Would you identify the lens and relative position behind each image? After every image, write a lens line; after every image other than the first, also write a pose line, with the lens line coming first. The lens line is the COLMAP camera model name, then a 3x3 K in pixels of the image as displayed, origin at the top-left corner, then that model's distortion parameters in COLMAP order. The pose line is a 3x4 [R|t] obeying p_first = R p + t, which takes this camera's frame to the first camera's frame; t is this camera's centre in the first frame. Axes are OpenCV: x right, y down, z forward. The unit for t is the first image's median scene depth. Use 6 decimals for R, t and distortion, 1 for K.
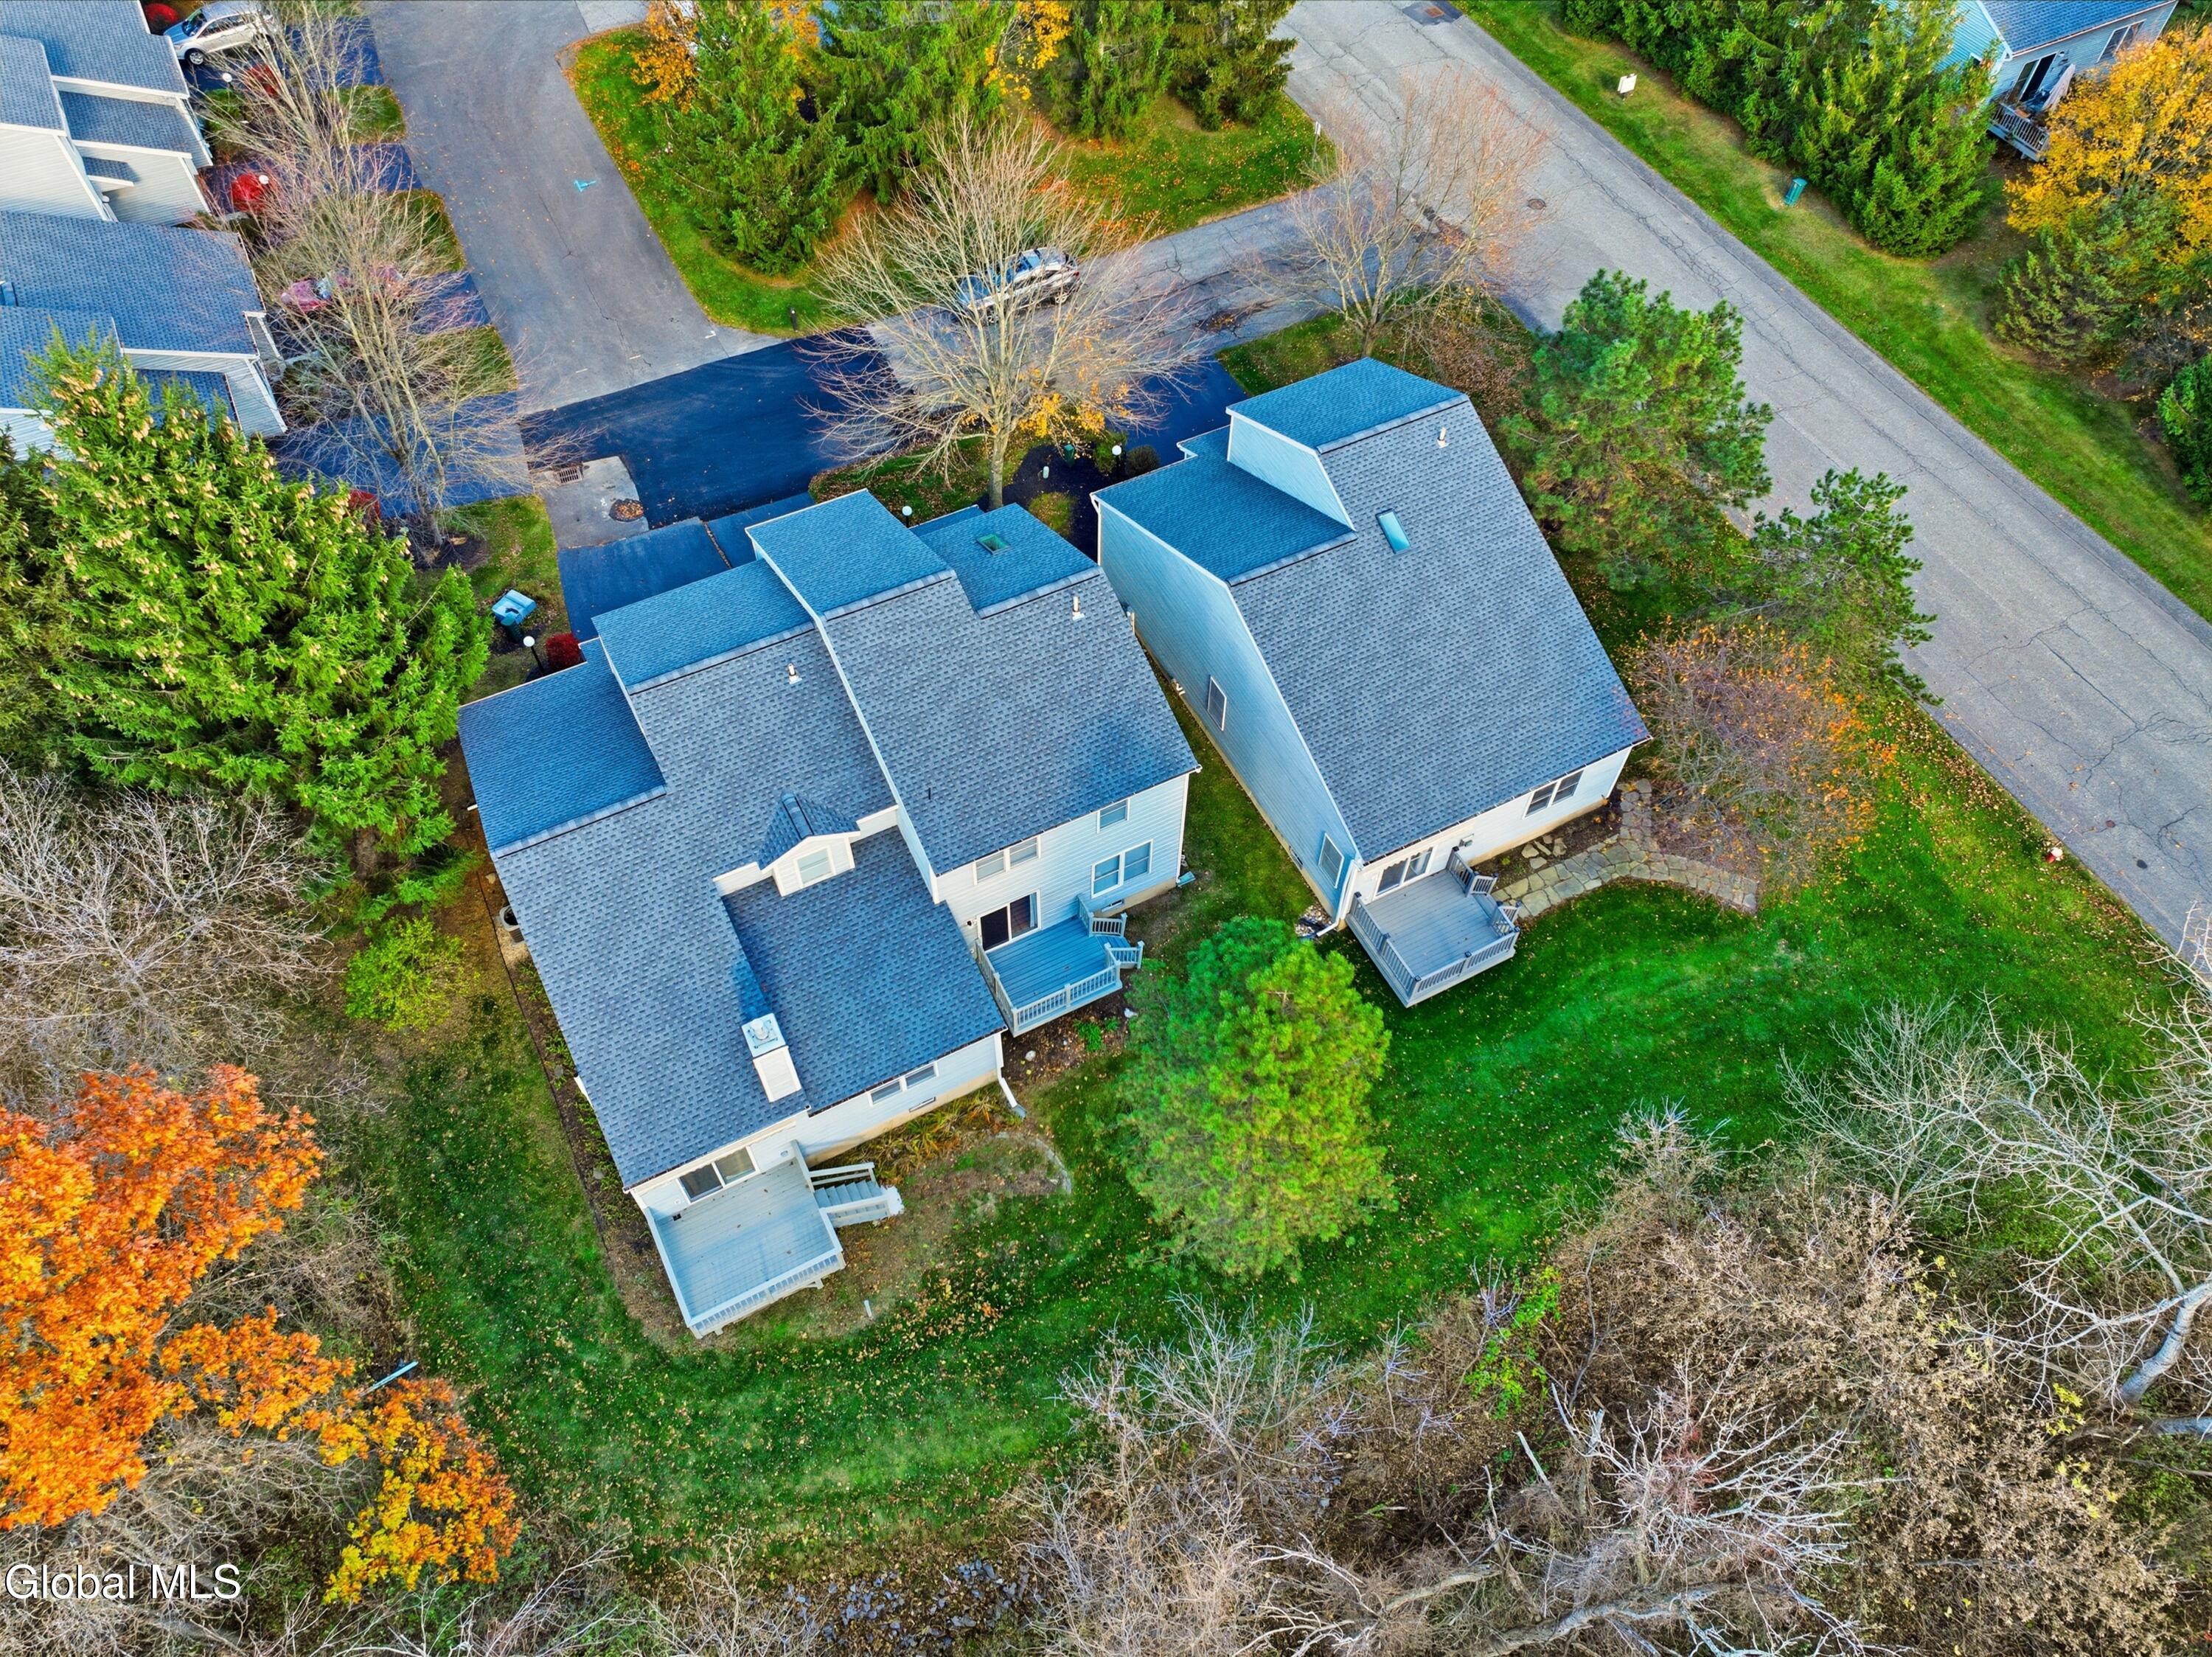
lens RADIAL K [[1545.1, 0, 1106.0], [0, 1545.1, 828.5], [0, 0, 1]] dist [0.006775, 0.004065]
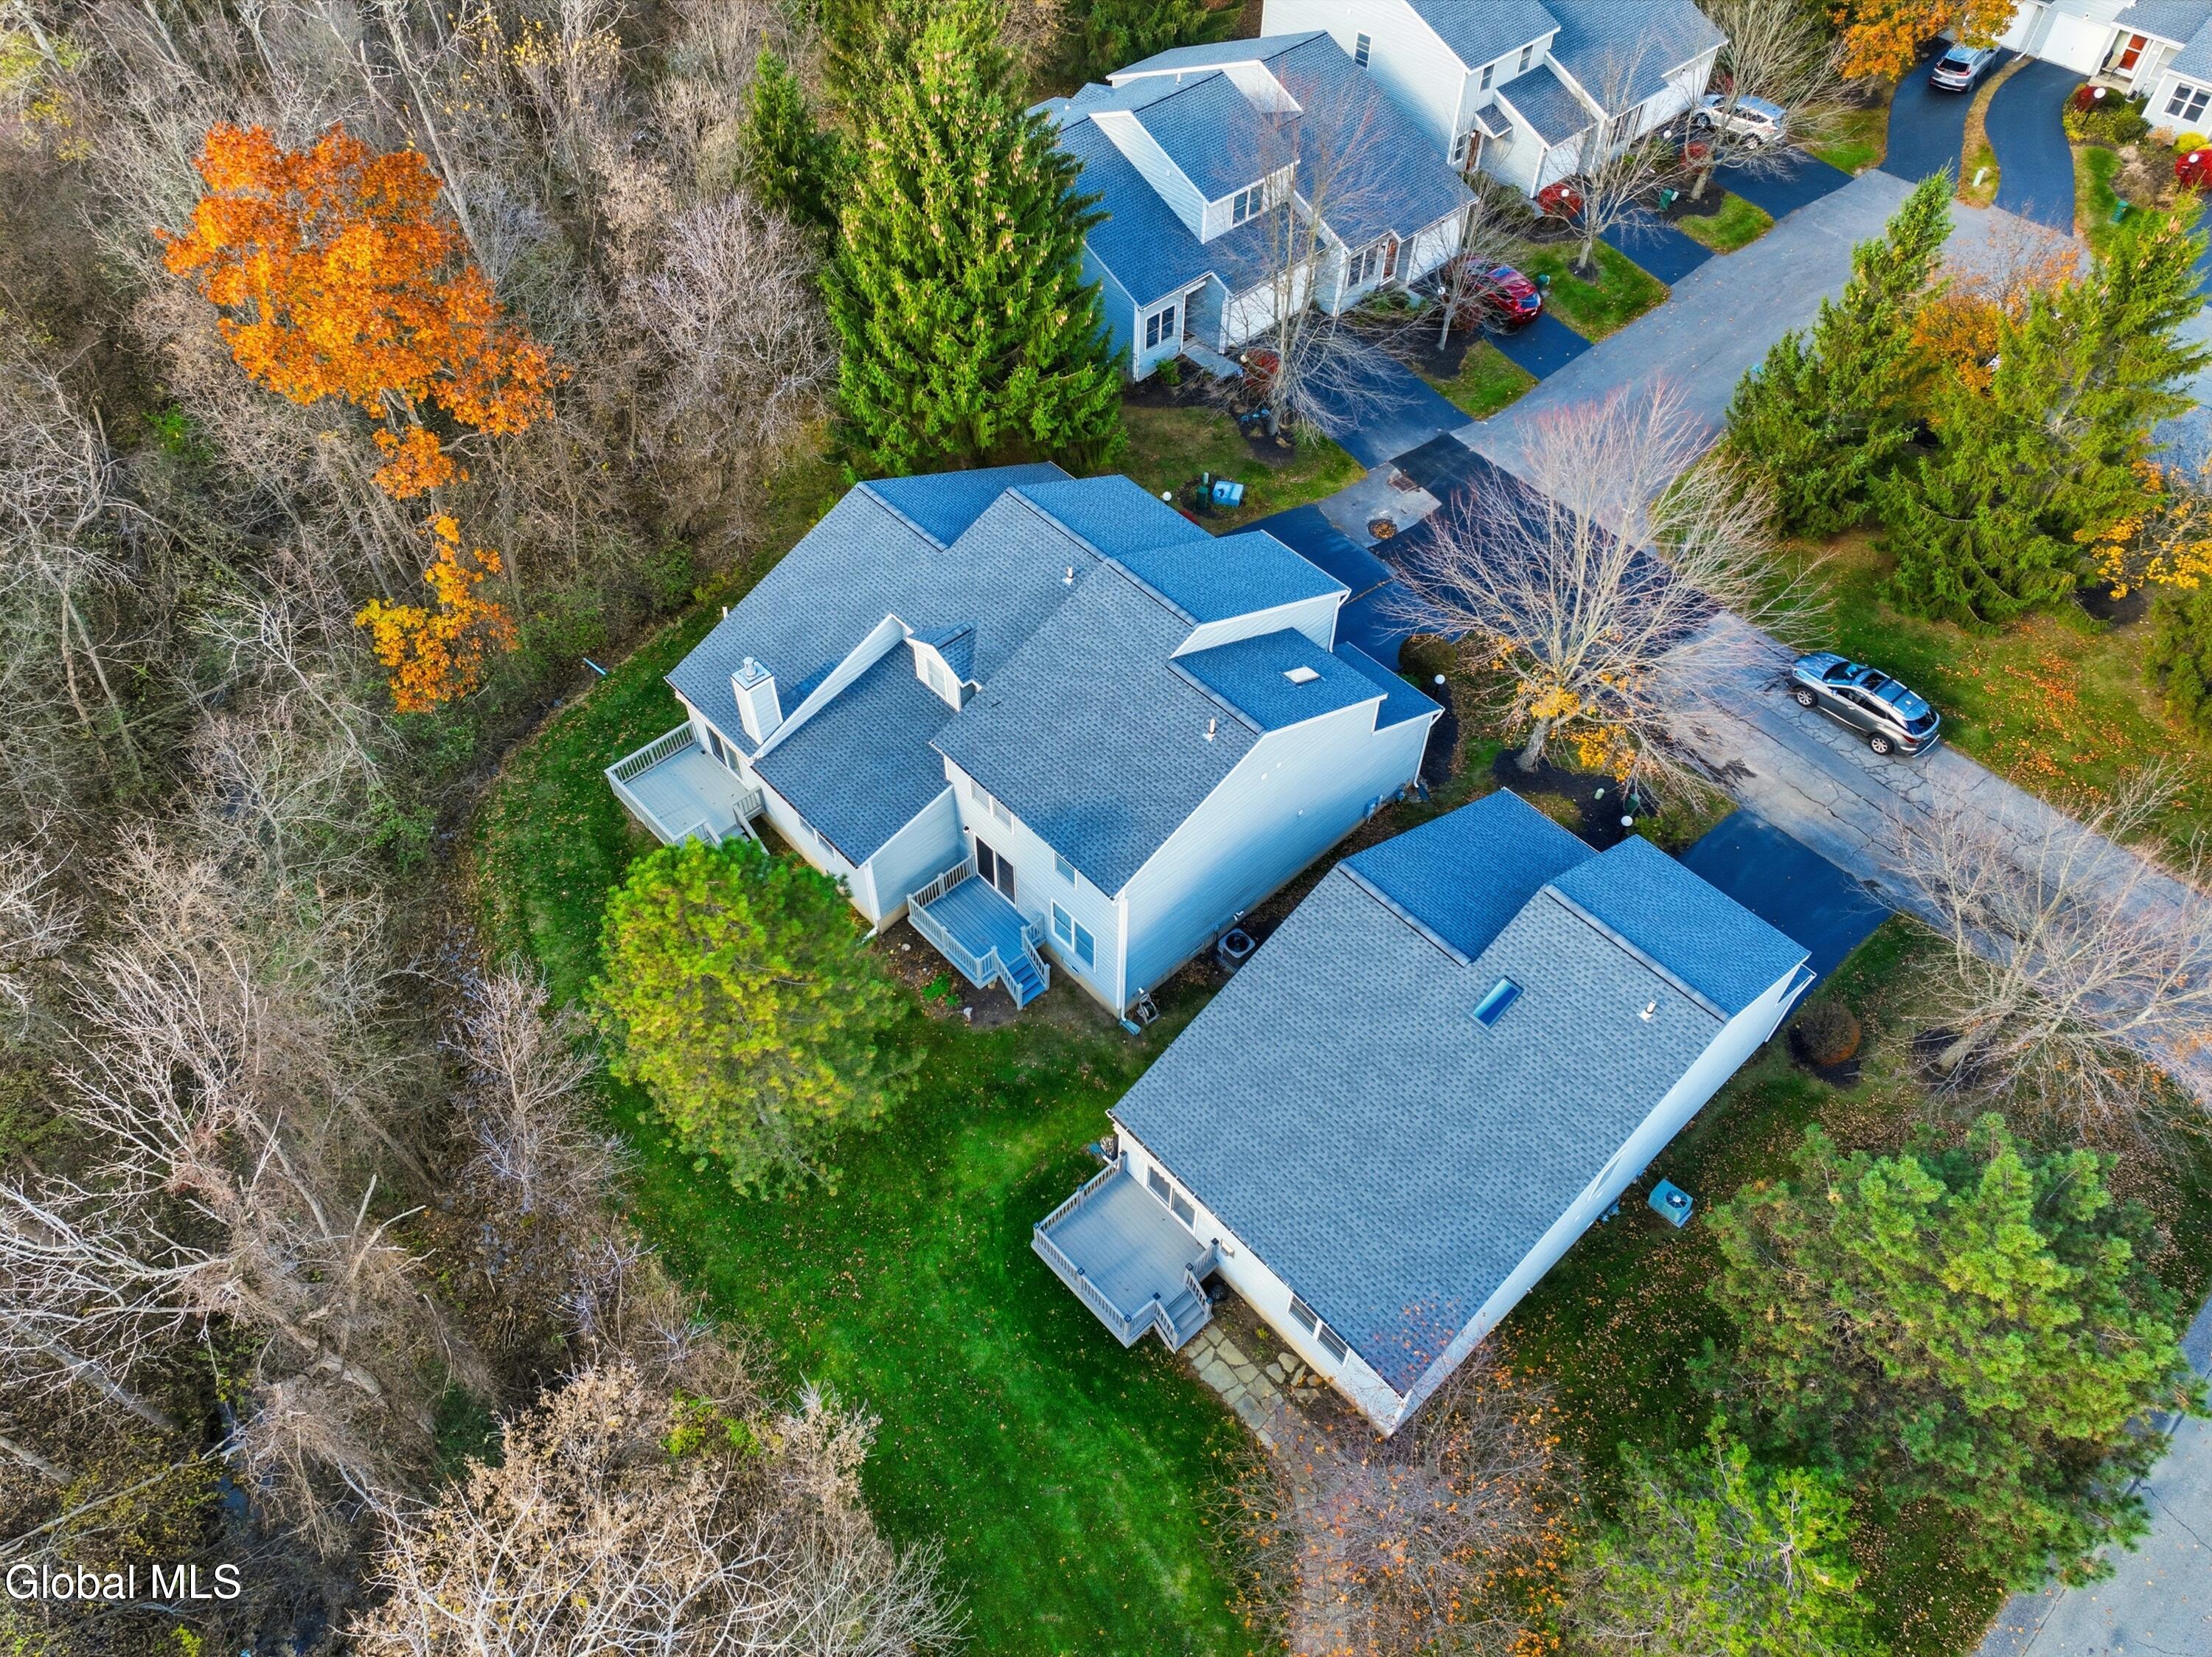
lens RADIAL K [[1545.1, 0, 1106.0], [0, 1545.1, 828.5], [0, 0, 1]] dist [0.006775, 0.004065]
pose [[0.260002, 0.737481, -0.623314, 0.567072], [-0.791353, 0.532636, 0.300098, -0.316648], [0.553316, 0.415236, 0.722094, 0.228089]]
